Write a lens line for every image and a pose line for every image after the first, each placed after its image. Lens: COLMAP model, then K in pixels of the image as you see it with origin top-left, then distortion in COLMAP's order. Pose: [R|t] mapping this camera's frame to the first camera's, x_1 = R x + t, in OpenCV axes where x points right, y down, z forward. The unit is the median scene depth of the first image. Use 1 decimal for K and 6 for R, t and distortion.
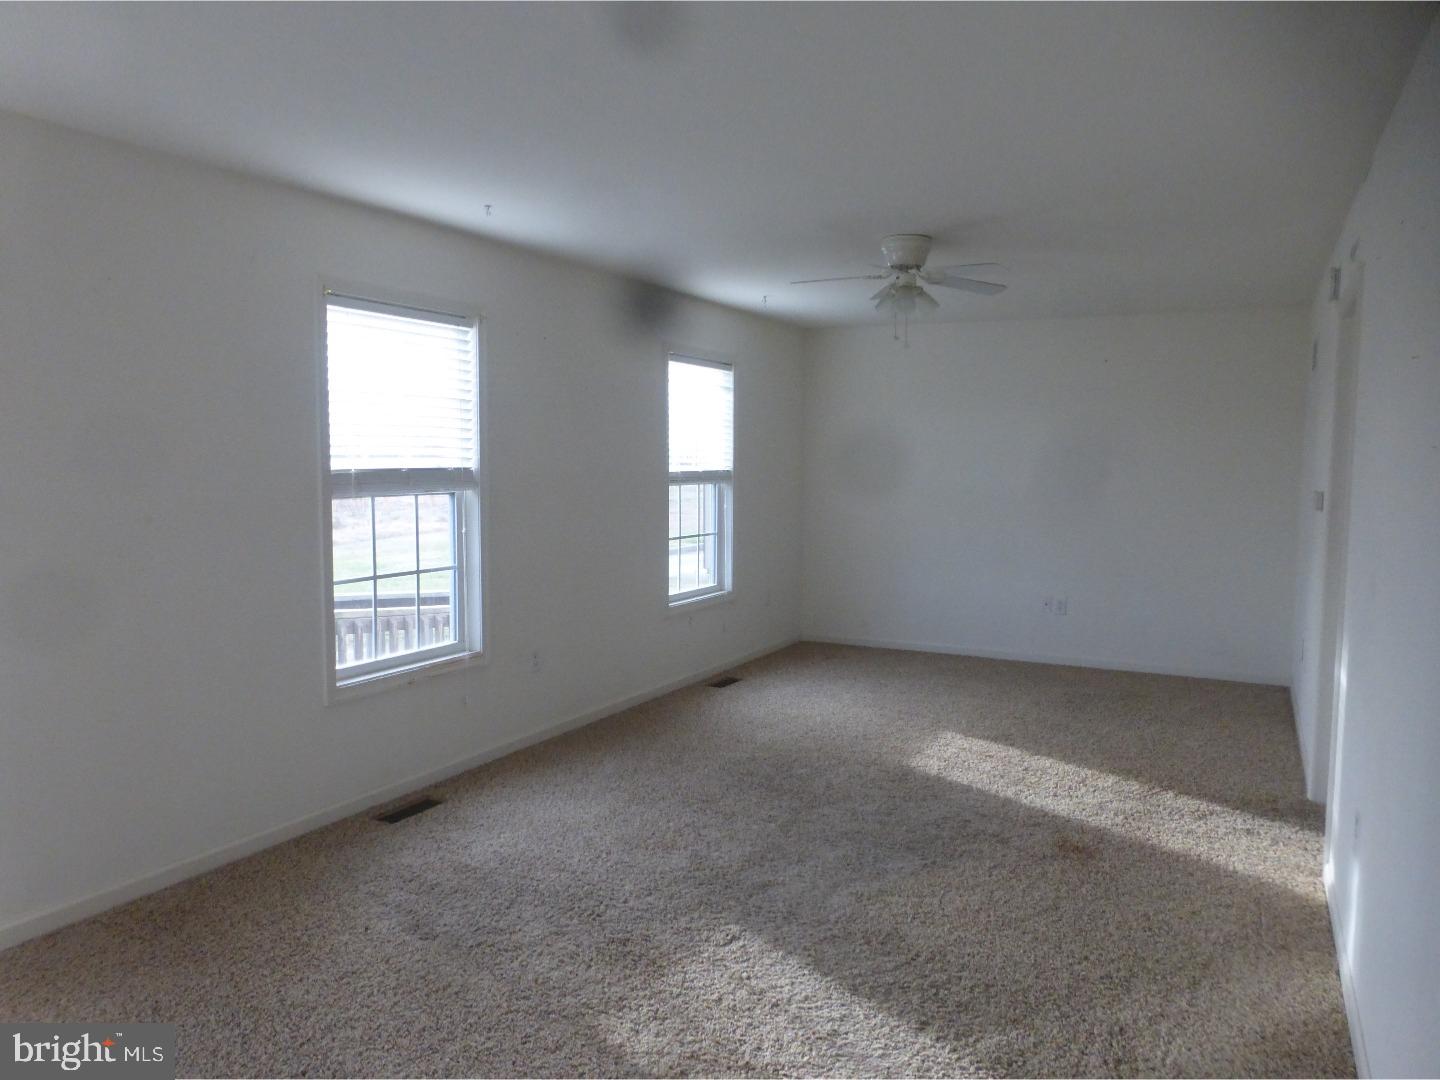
lens RADIAL K [[1028.9, 0, 714.0], [0, 1028.9, 516.4], [0, 0, 1]] dist [0.000154, -0.056981]
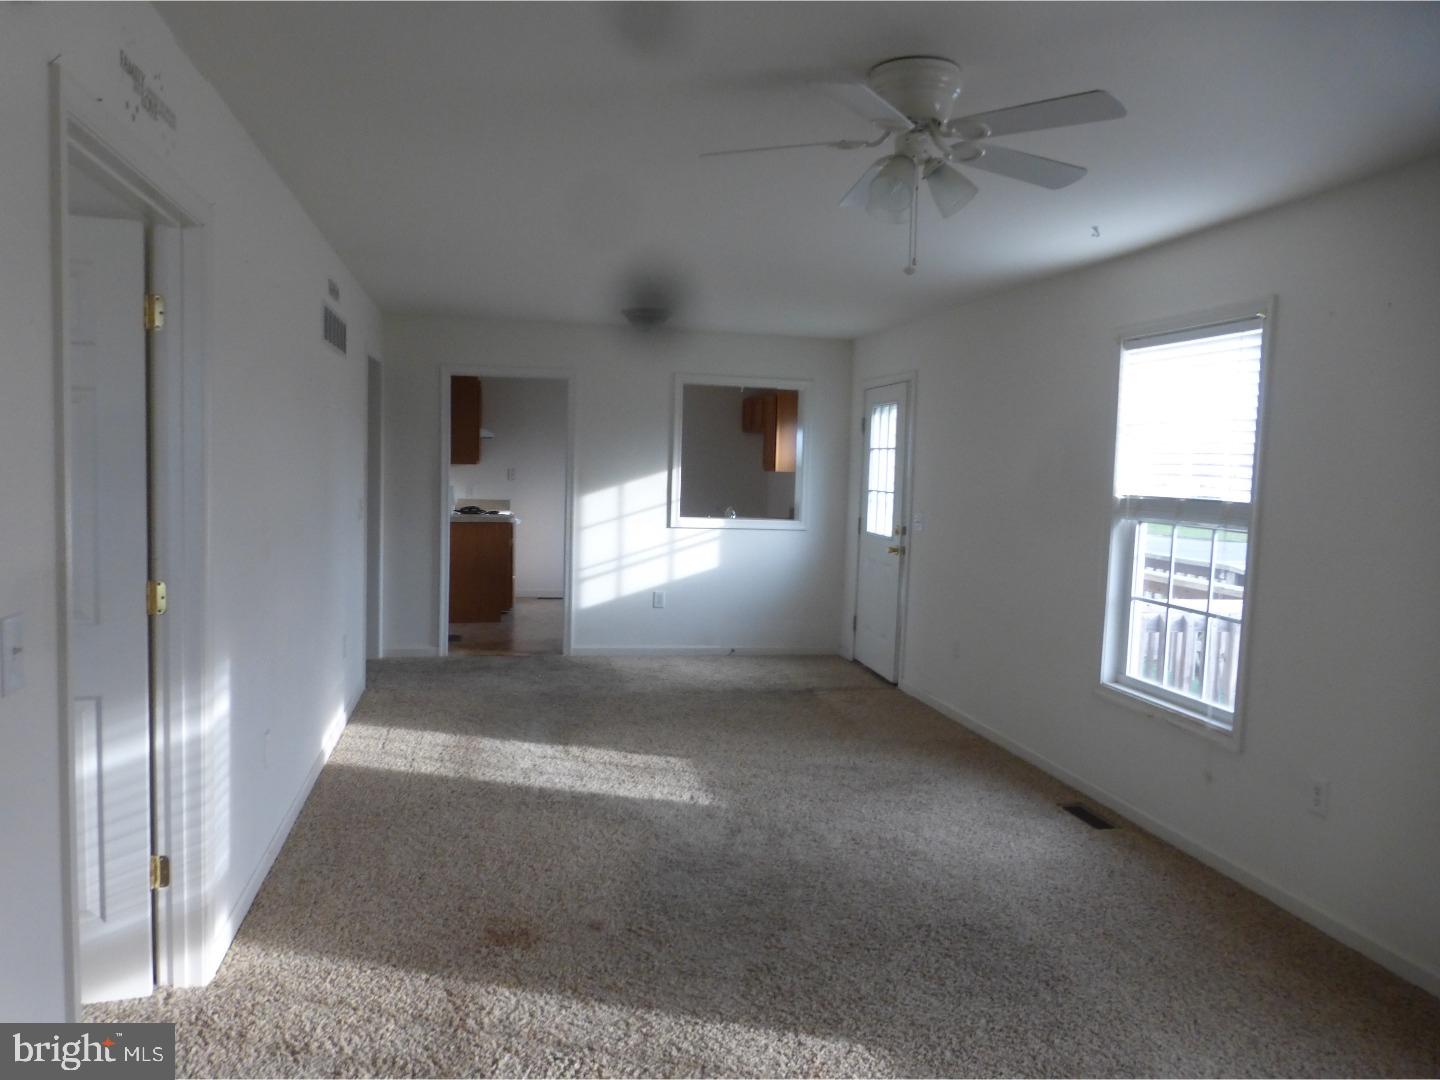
lens RADIAL K [[1069.1, 0, 720.0], [0, 1069.1, 540.0], [0, 0, 1]] dist [-0.025041, 0.001712]
pose [[-0.761875, 0.002945, -0.647717, 0.681461], [-0.091565, 0.989458, 0.112203, -0.080714], [0.641219, 0.144793, -0.753573, 1.501722]]
